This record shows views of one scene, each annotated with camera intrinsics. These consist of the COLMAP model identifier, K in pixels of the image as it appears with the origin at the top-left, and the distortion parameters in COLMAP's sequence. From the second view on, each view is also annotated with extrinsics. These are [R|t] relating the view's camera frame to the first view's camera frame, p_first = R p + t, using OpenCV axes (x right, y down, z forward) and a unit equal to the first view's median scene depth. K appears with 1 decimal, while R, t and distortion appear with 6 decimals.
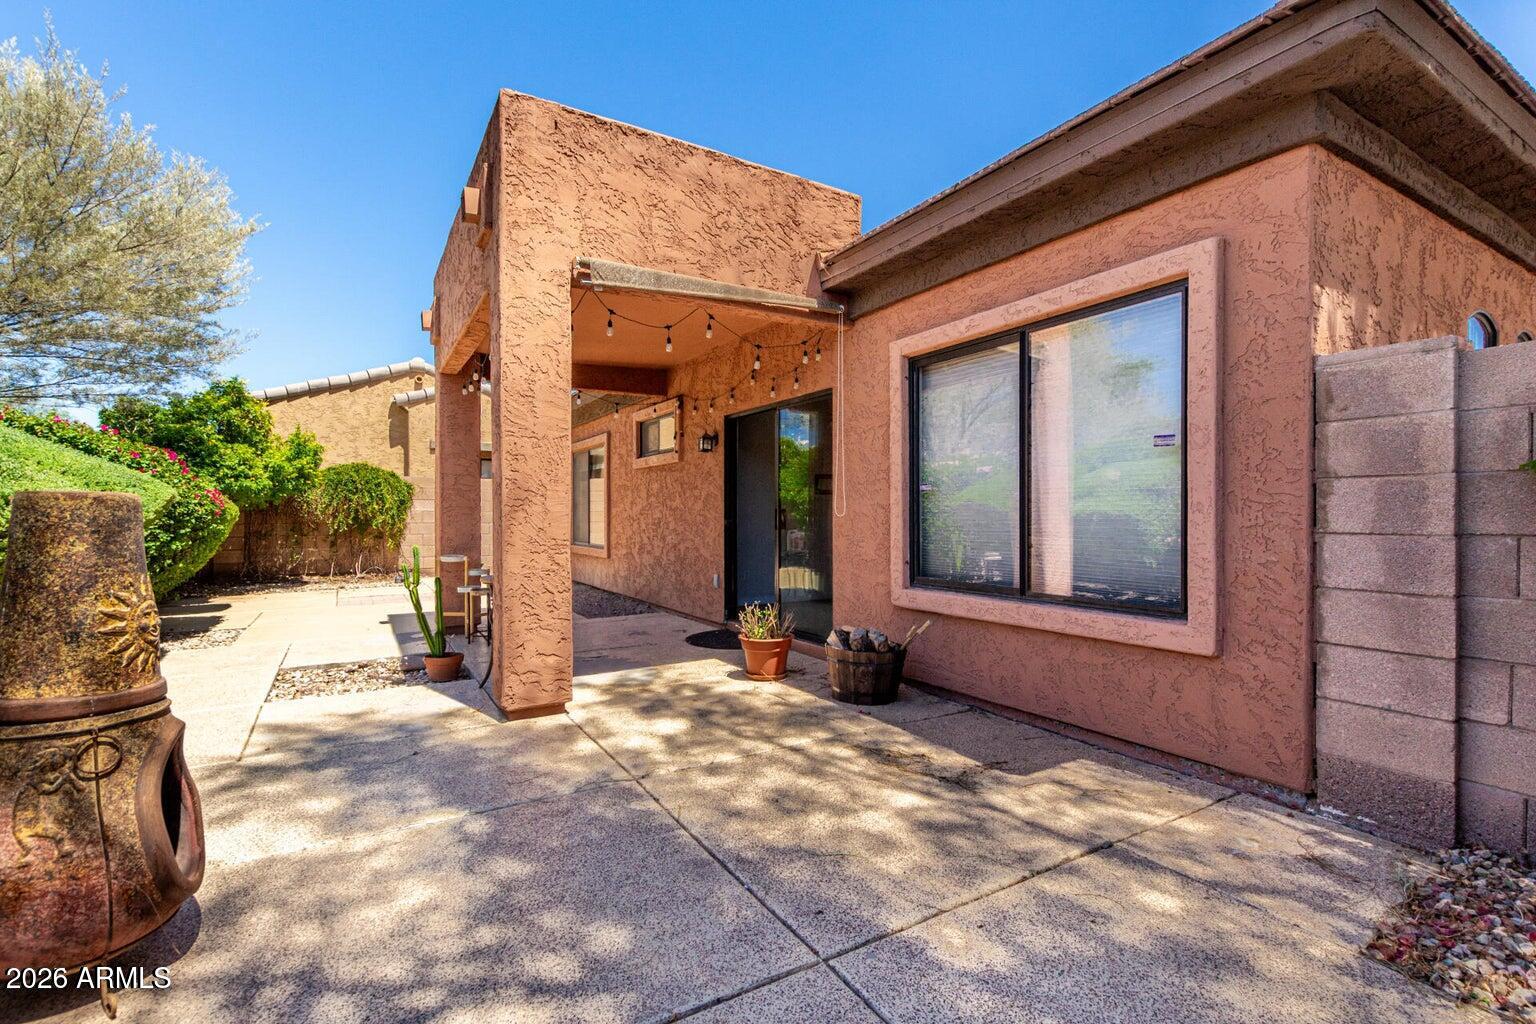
lens RADIAL K [[702.9, 0, 772.0], [0, 702.9, 514.5], [0, 0, 1]] dist [0.001964, -0.000549]
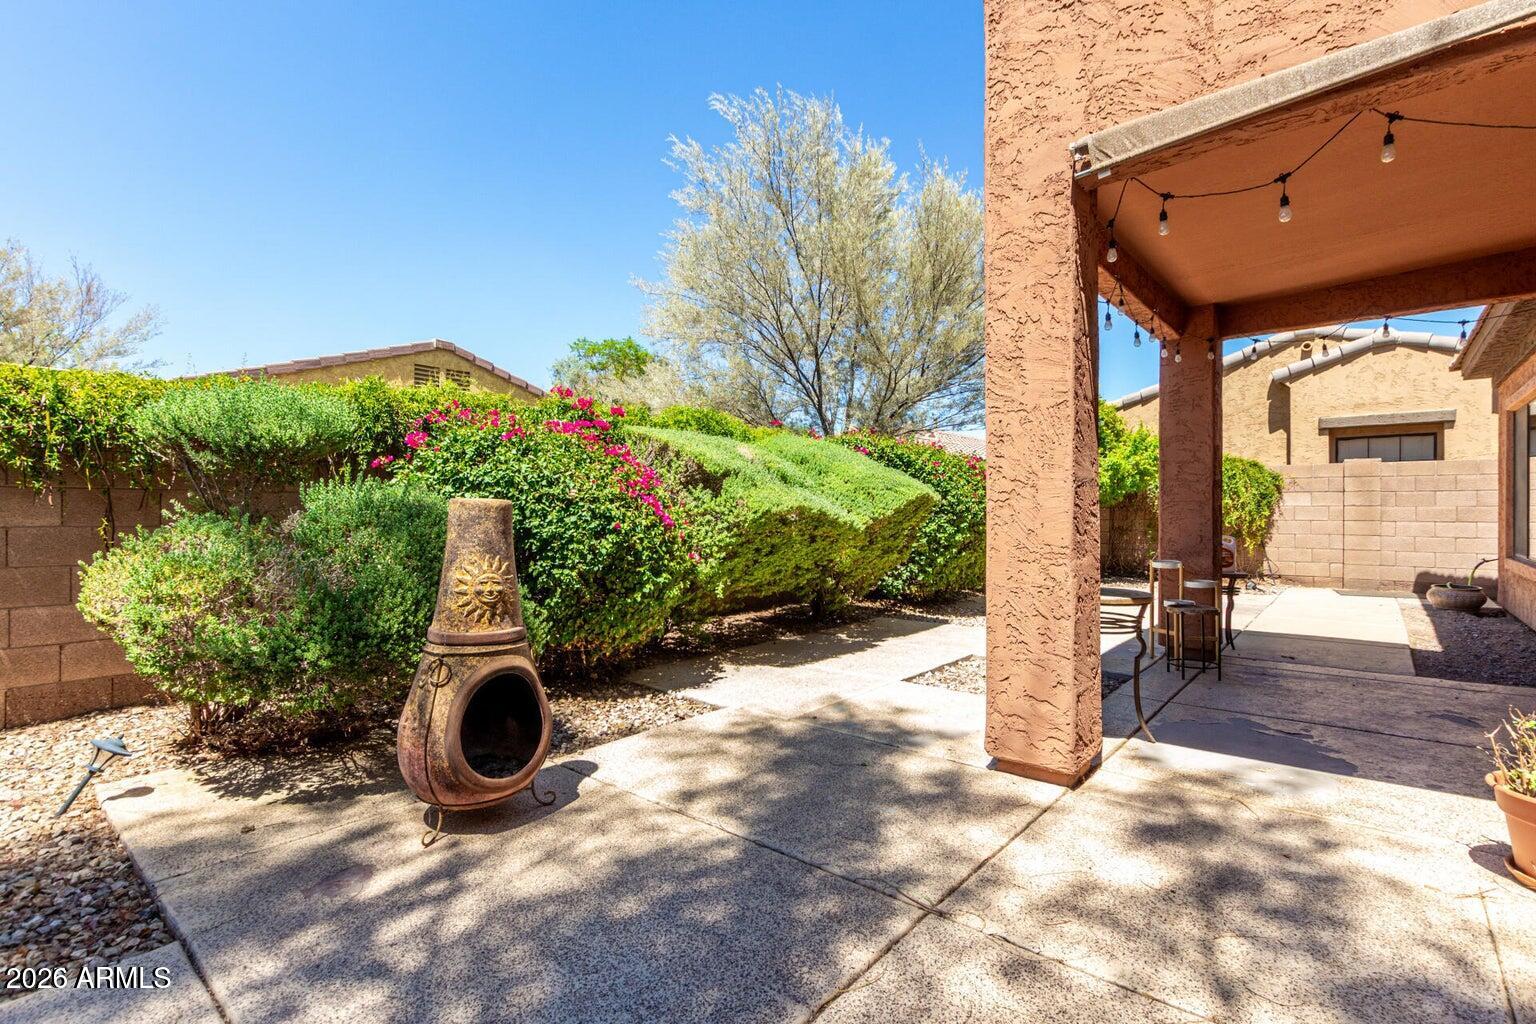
lens RADIAL K [[702.9, 0, 771.2], [0, 702.9, 516.2], [0, 0, 1]] dist [0.001964, -0.000549]
pose [[0.319278, 0.004901, -0.947648, 0.296903], [0.003470, 0.999974, 0.006340, -0.000722], [0.947655, -0.005312, 0.319253, 0.496606]]
